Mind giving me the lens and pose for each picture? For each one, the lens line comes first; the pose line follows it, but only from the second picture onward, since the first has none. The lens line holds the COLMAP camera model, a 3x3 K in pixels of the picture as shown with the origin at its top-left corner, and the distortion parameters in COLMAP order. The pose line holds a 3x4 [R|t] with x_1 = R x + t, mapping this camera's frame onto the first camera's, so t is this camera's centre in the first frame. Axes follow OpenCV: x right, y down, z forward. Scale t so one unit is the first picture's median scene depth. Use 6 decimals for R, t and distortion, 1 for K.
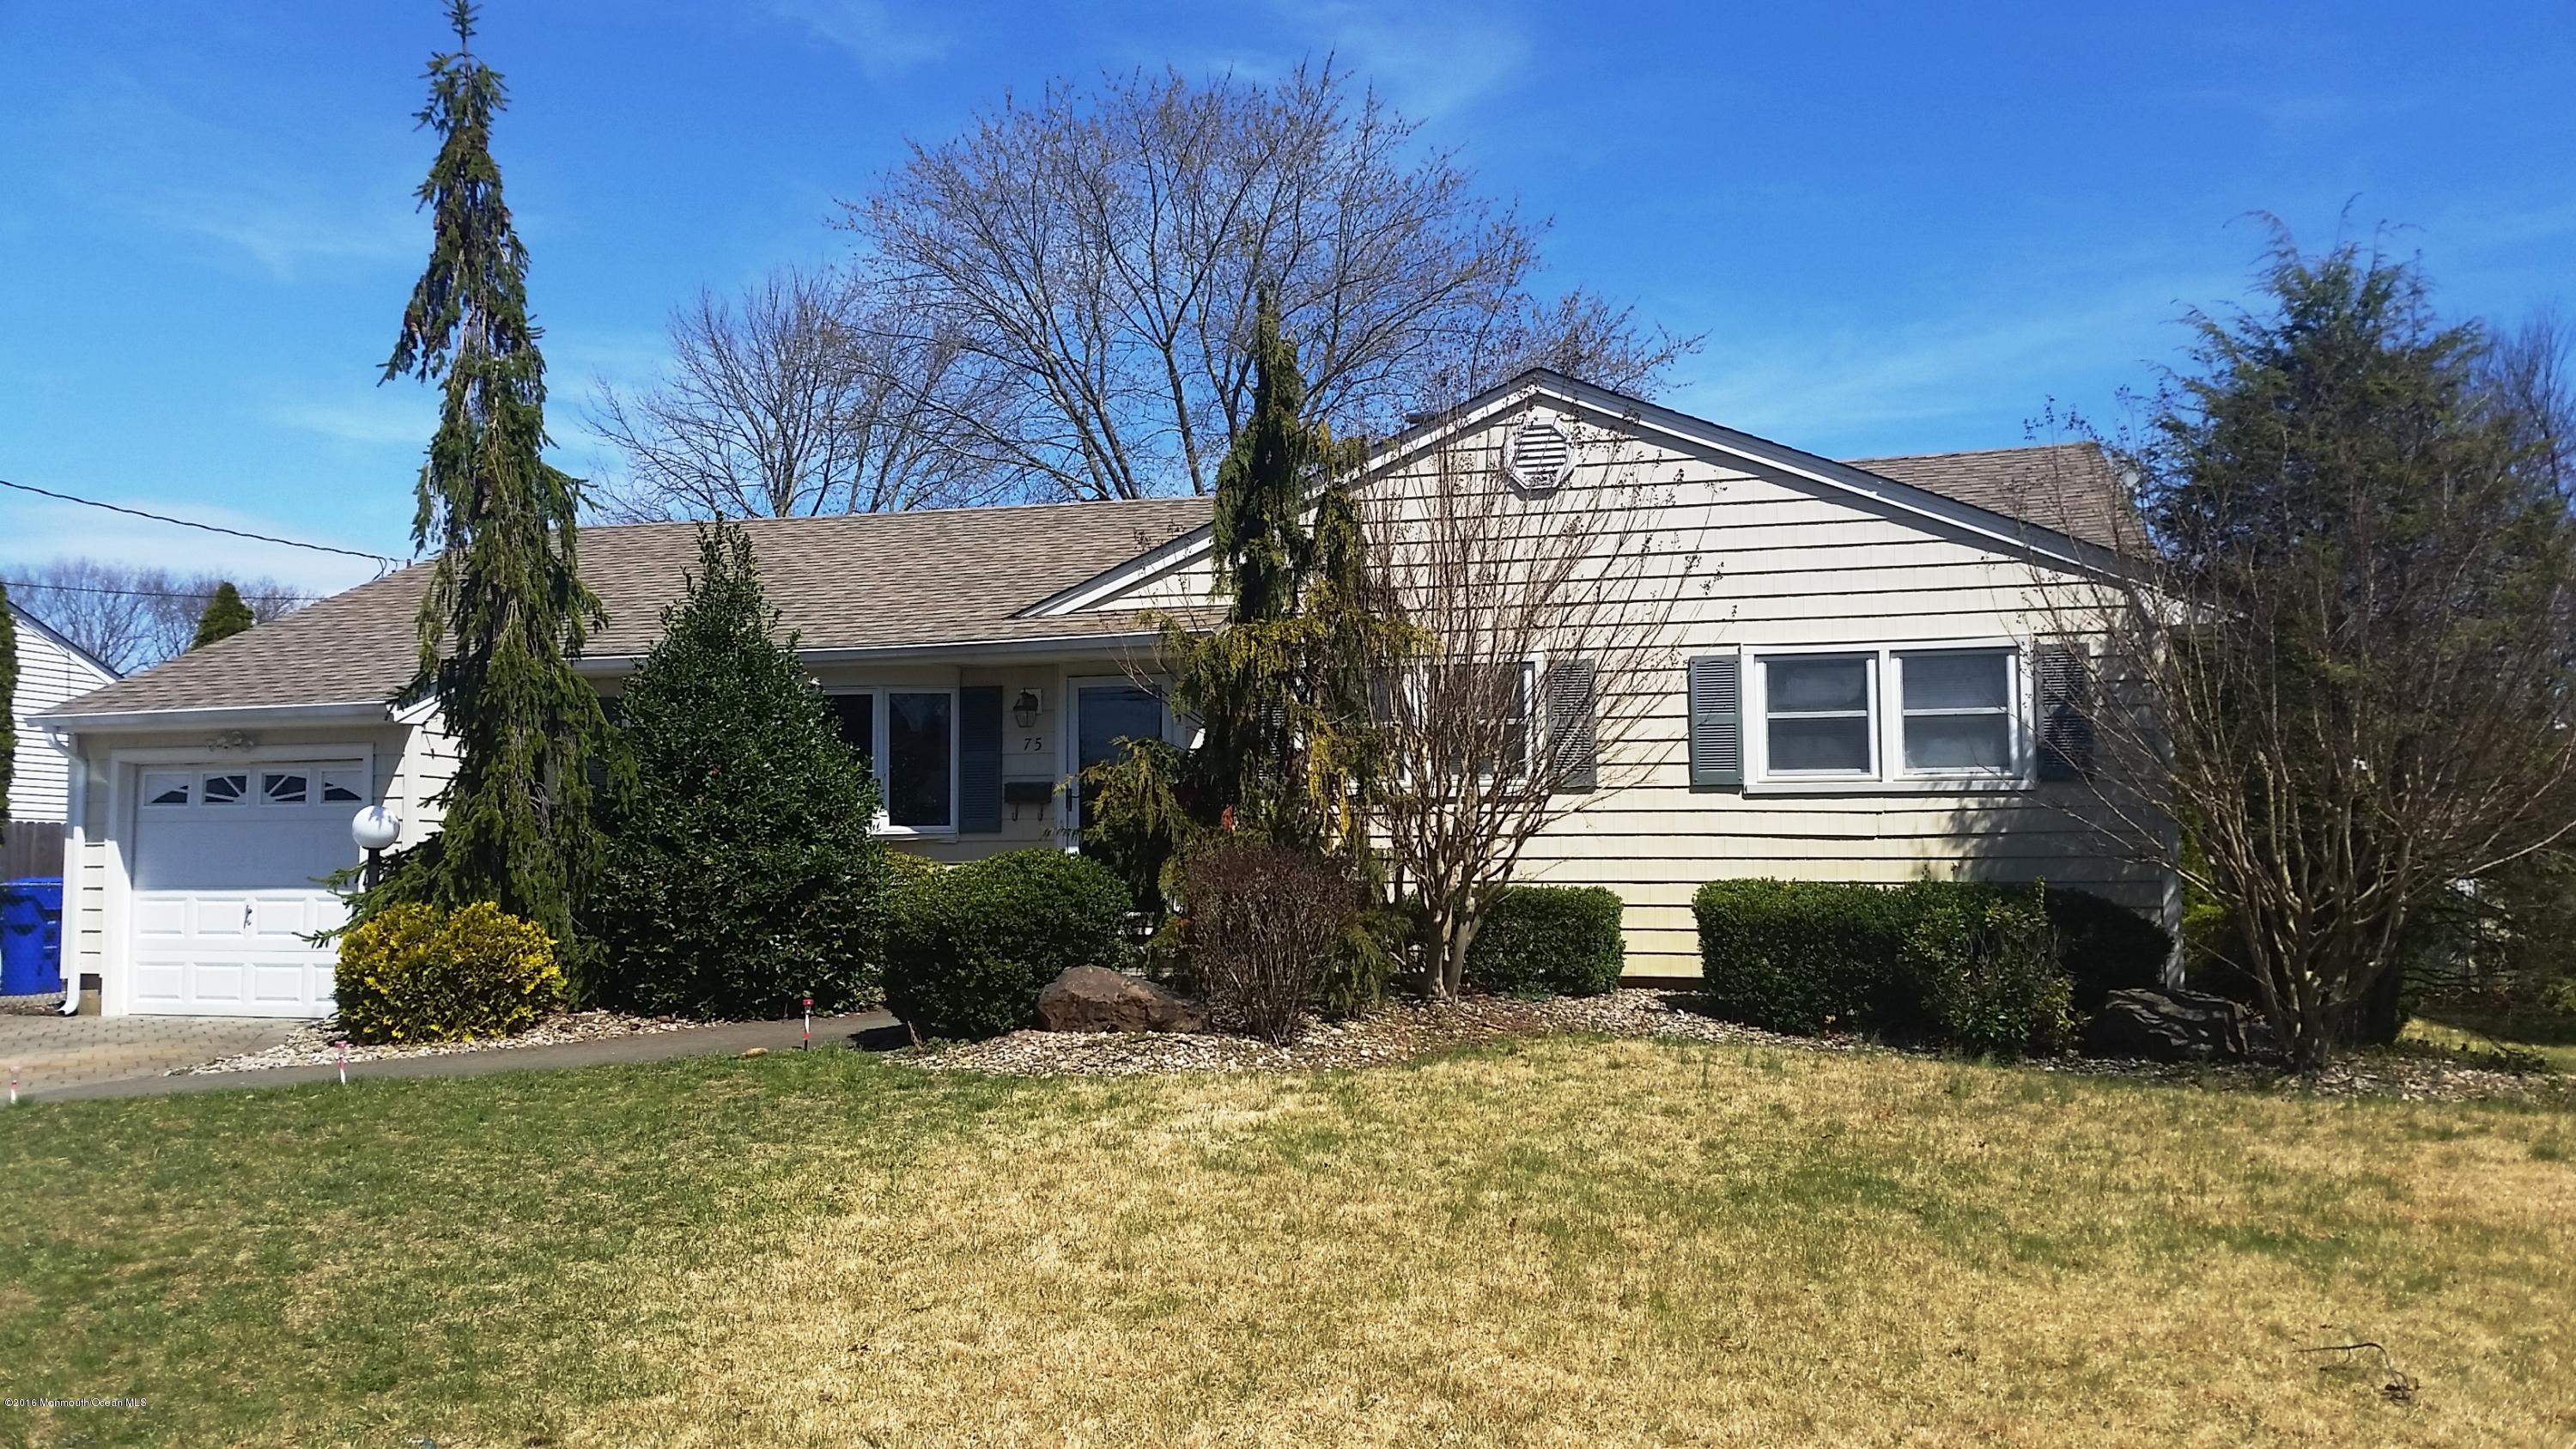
lens RADIAL K [[2208.4, 0, 1285.6], [0, 2208.4, 757.2], [0, 0, 1]] dist [0.192139, -0.544207]
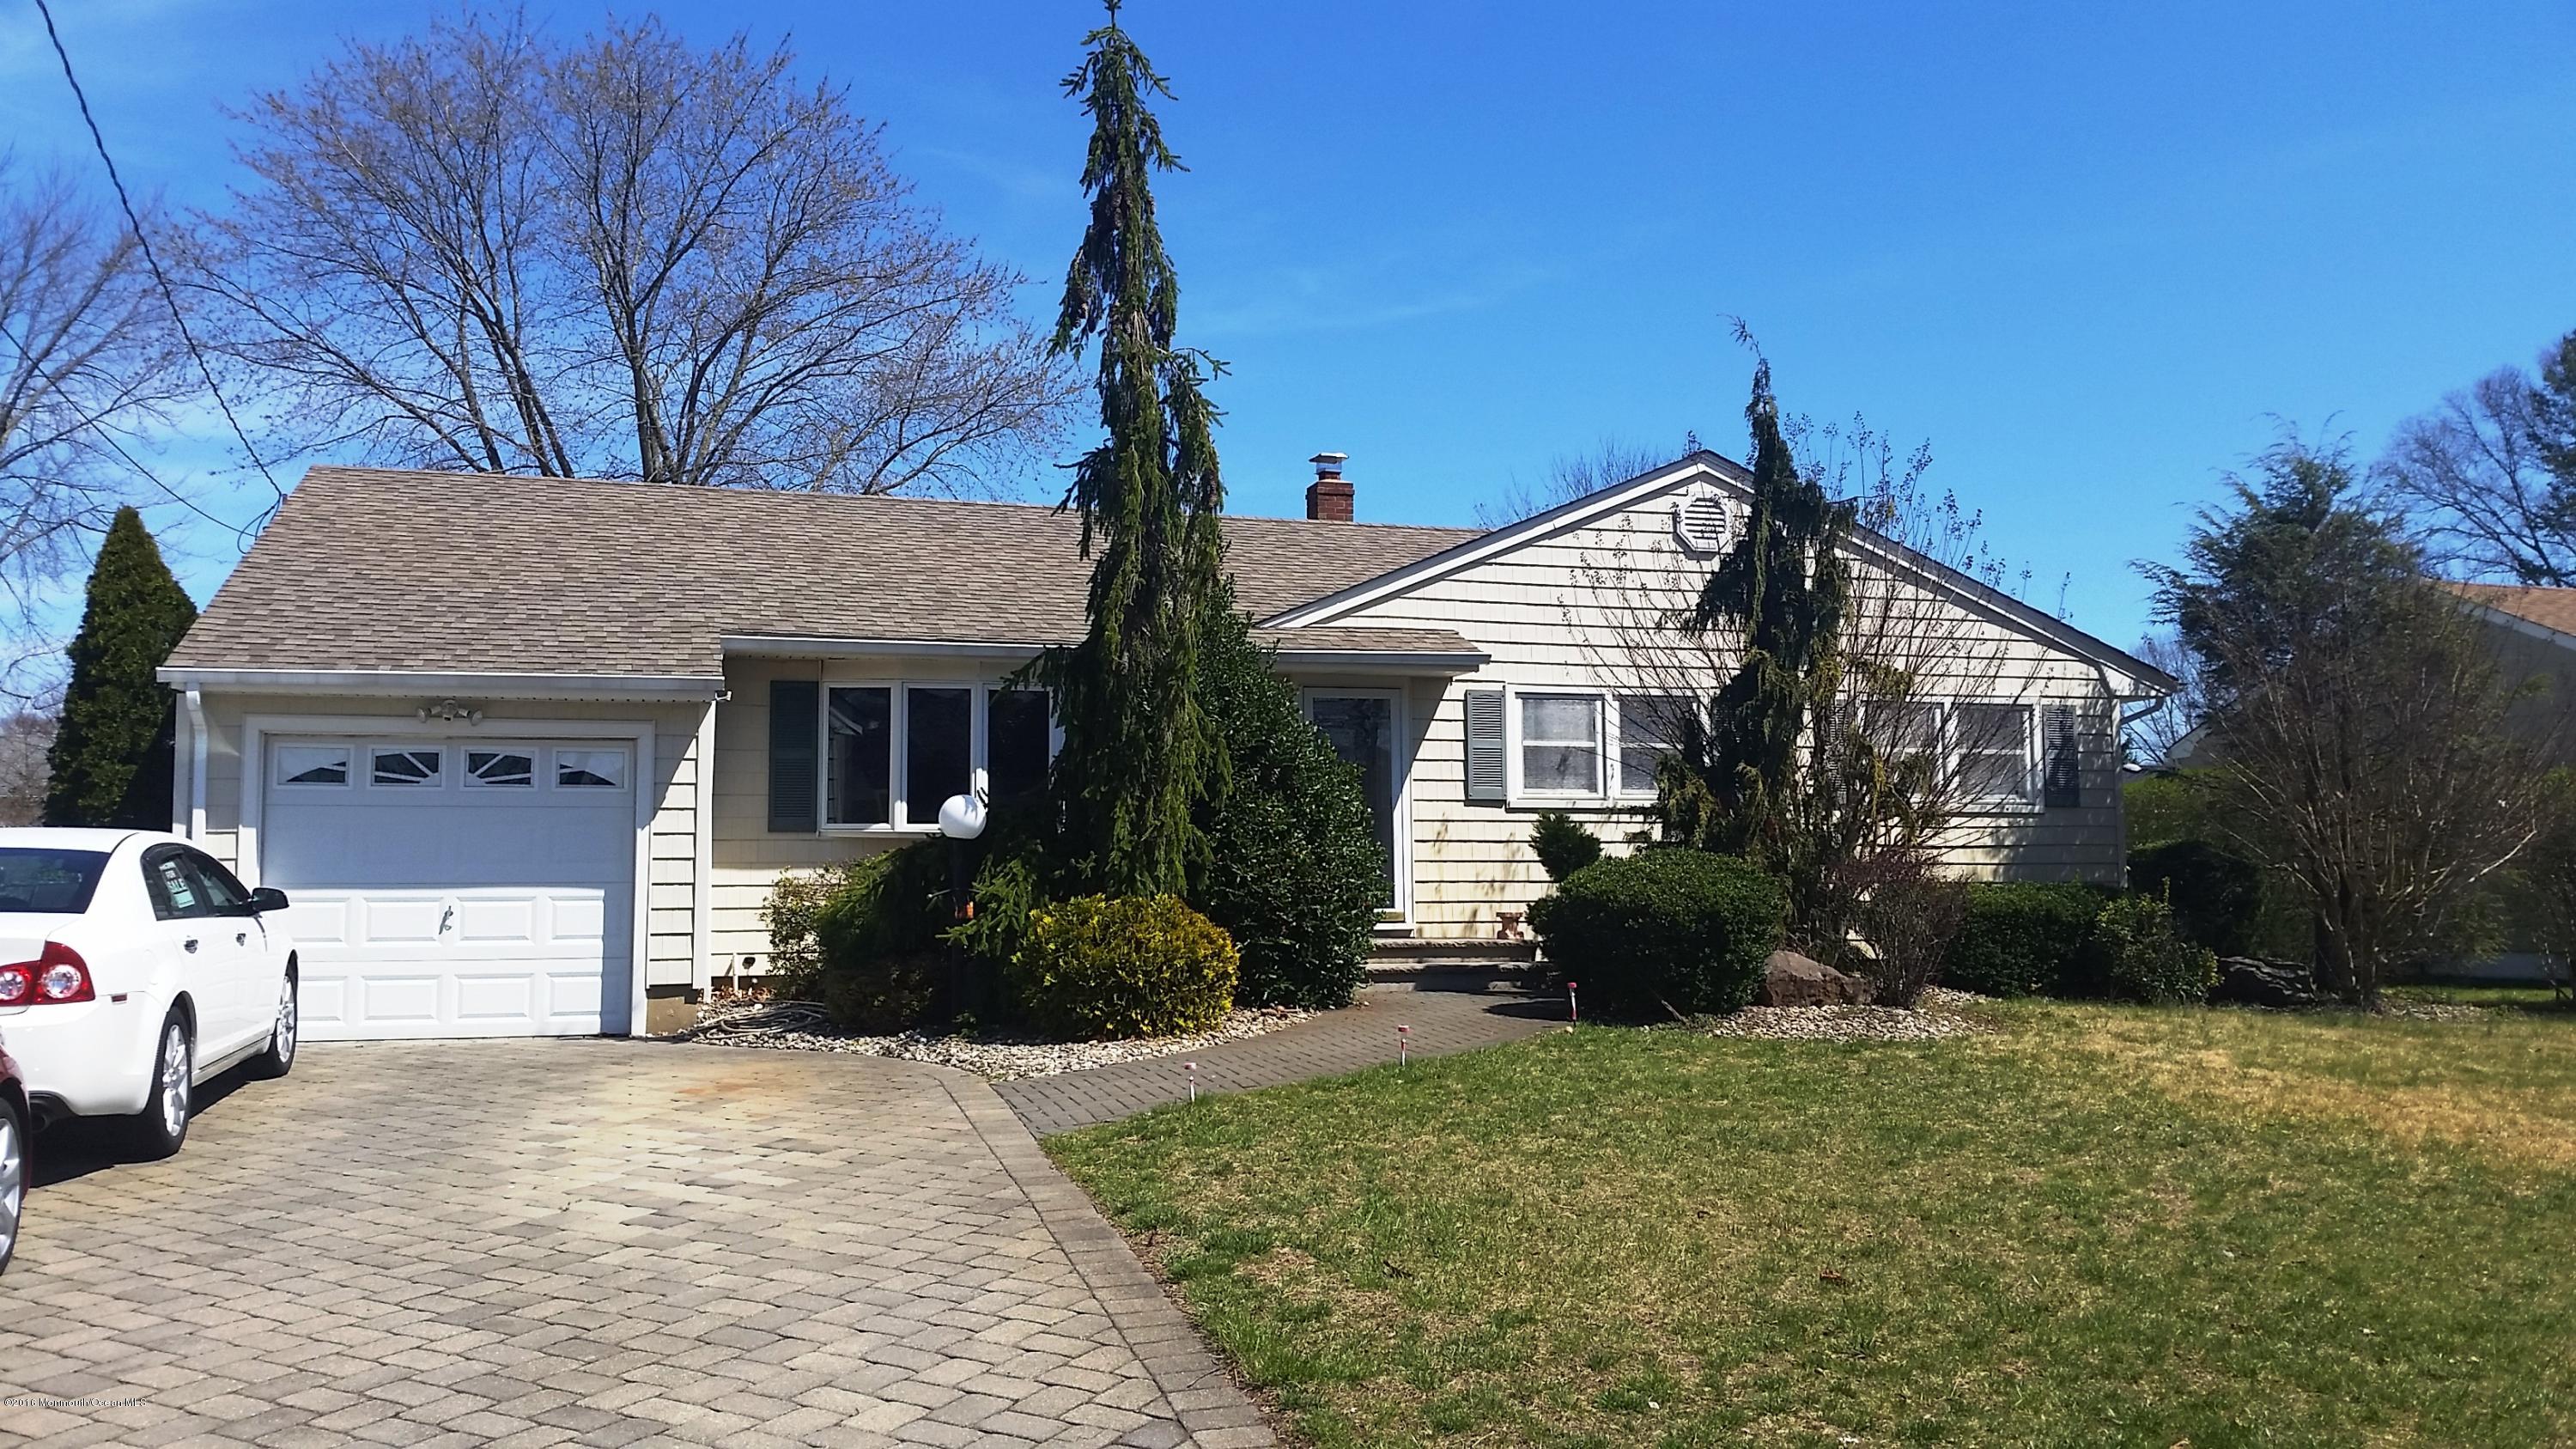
lens RADIAL K [[2128.0, 0, 1288.0], [0, 2128.0, 724.5], [0, 0, 1]] dist [0.214245, -0.472799]
pose [[0.837848, 0.042221, 0.544268, -0.646263], [-0.030240, 0.999063, -0.030950, 0.013351], [-0.545065, 0.009473, 0.838340, 0.136215]]
